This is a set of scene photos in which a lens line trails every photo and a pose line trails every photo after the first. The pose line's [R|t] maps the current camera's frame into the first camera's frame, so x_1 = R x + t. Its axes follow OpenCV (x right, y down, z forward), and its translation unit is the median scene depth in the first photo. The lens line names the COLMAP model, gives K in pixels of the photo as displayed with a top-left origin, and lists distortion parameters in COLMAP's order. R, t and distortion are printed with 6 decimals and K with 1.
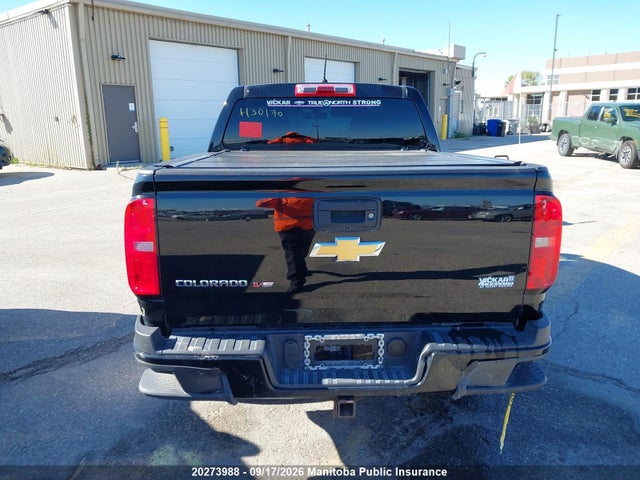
lens RADIAL K [[489.6, 0, 319.1], [0, 489.6, 218.0], [0, 0, 1]] dist [0.012392, -0.003692]
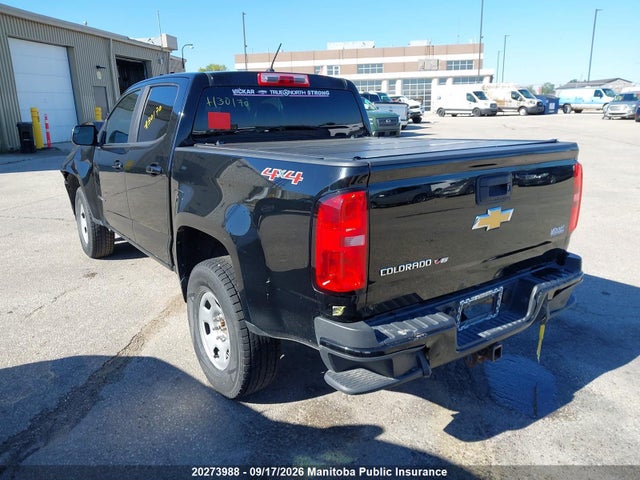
lens RADIAL K [[489.6, 0, 319.1], [0, 489.6, 218.0], [0, 0, 1]] dist [0.012392, -0.003692]
pose [[0.840567, -0.119218, 0.528425, -0.491610], [0.110455, 0.992709, 0.048264, -0.021807], [-0.530326, 0.017798, 0.847607, 0.120944]]
